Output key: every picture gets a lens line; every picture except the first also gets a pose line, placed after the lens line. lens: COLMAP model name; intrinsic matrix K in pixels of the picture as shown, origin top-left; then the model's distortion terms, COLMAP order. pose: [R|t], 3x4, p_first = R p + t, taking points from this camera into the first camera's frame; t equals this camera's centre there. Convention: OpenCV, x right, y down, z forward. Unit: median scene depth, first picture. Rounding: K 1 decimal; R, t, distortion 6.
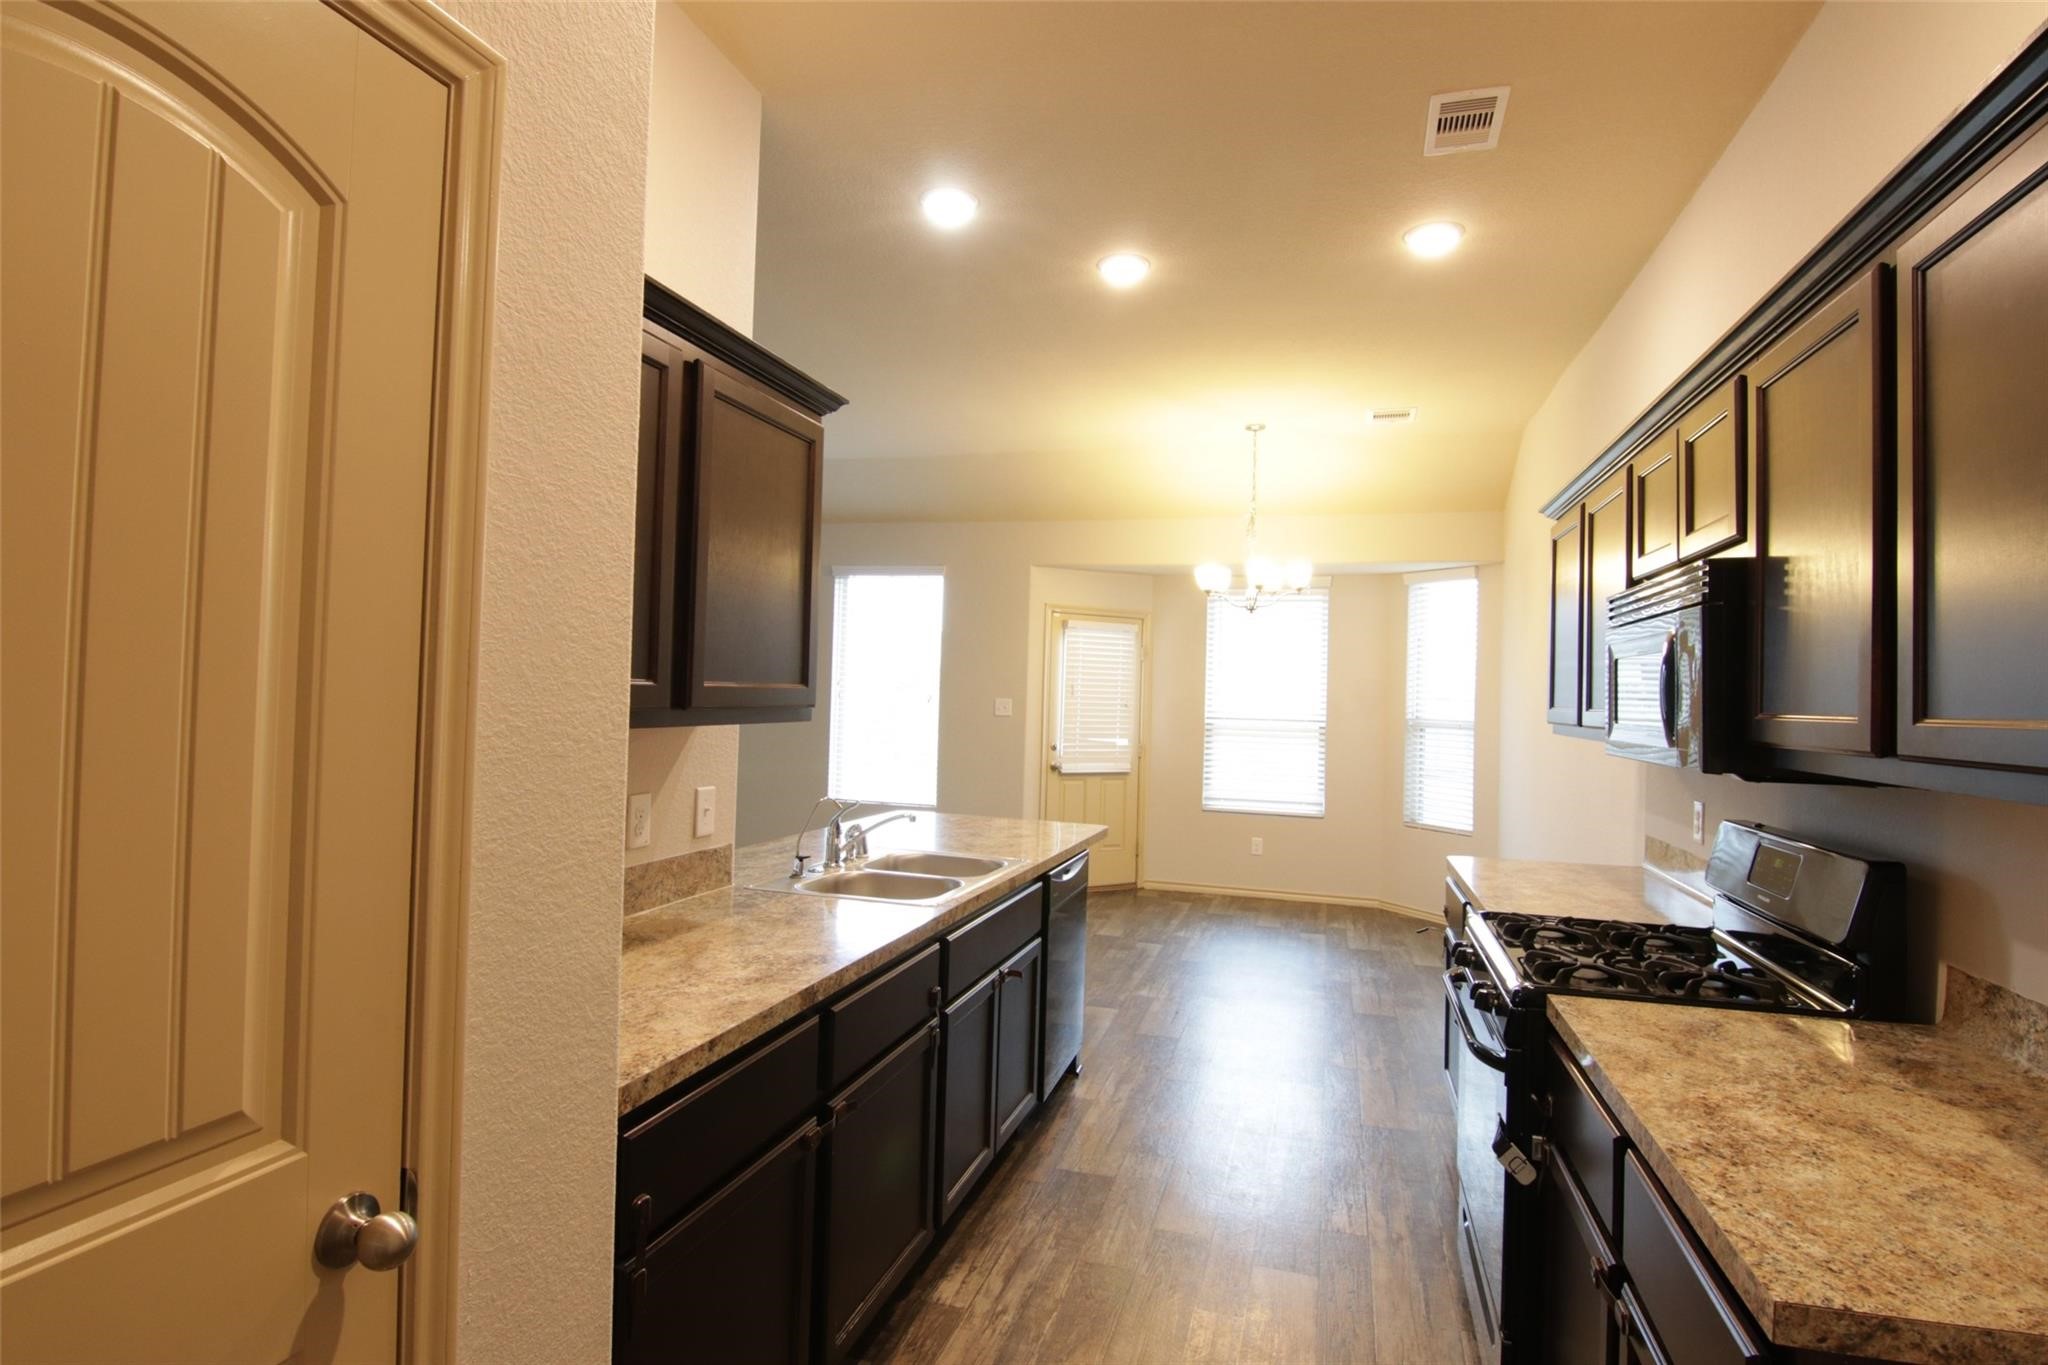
lens RADIAL K [[1046.3, 0, 1018.6], [0, 1046.3, 675.4], [0, 0, 1]] dist [-0.004274, -0.013298]
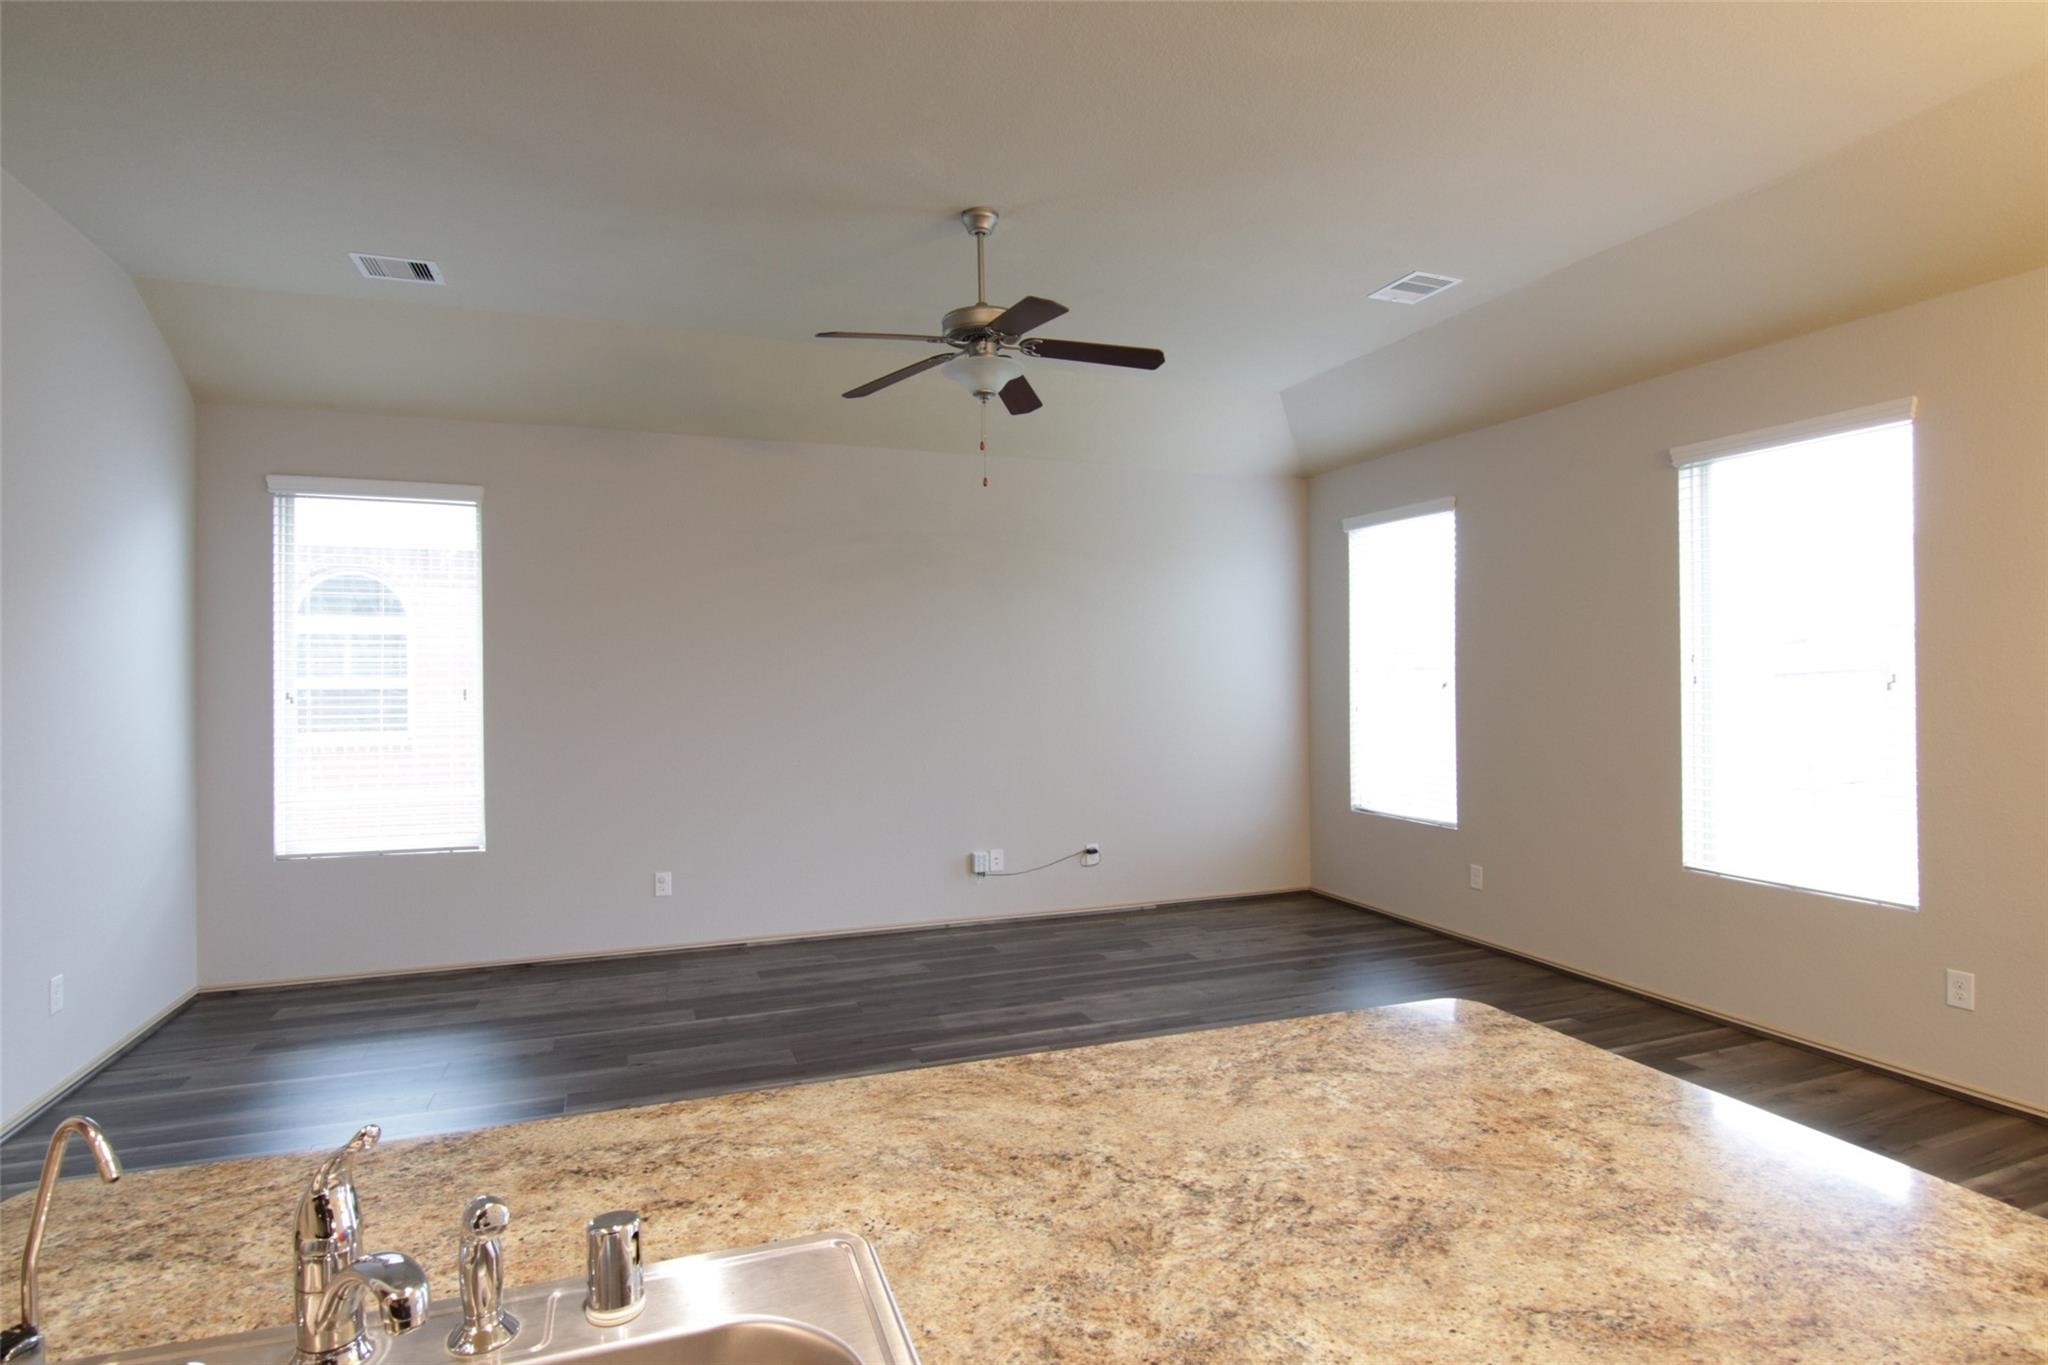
lens RADIAL K [[1047.1, 0, 1020.4], [0, 1047.1, 672.2], [0, 0, 1]] dist [-0.020920, -0.001168]
pose [[0.602324, -0.040227, -0.797237, 0.066962], [0.040618, 0.998980, -0.019719, 0.014671], [0.797218, -0.020505, 0.603344, 0.527634]]
